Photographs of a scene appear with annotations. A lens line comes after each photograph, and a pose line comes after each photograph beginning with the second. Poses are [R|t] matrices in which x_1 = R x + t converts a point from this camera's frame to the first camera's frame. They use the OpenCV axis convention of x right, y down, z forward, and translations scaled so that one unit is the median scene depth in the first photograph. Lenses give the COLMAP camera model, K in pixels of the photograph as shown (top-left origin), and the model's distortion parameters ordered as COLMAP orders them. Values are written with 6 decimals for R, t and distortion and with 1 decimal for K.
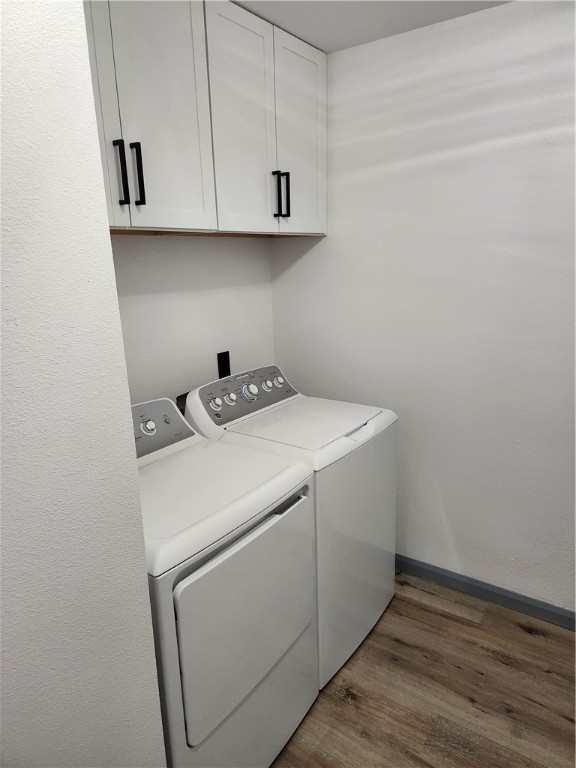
lens RADIAL K [[511.9, 0, 288.8], [0, 511.9, 377.0], [0, 0, 1]] dist [0.072132, -0.059836]
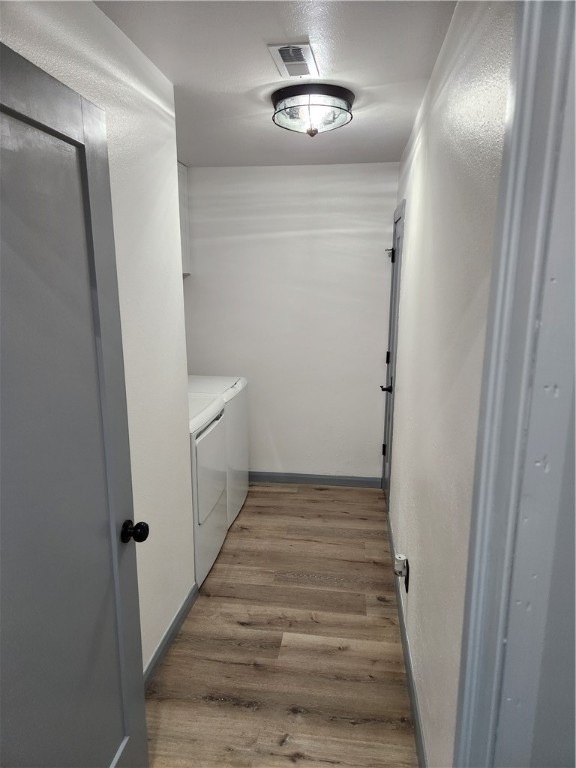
lens RADIAL K [[511.9, 0, 287.6], [0, 511.9, 383.5], [0, 0, 1]] dist [0.072132, -0.059836]
pose [[0.885212, -0.058420, 0.461504, -0.518582], [0.077121, 0.996785, -0.021748, 0.146185], [-0.458750, 0.054843, 0.886871, -0.659286]]
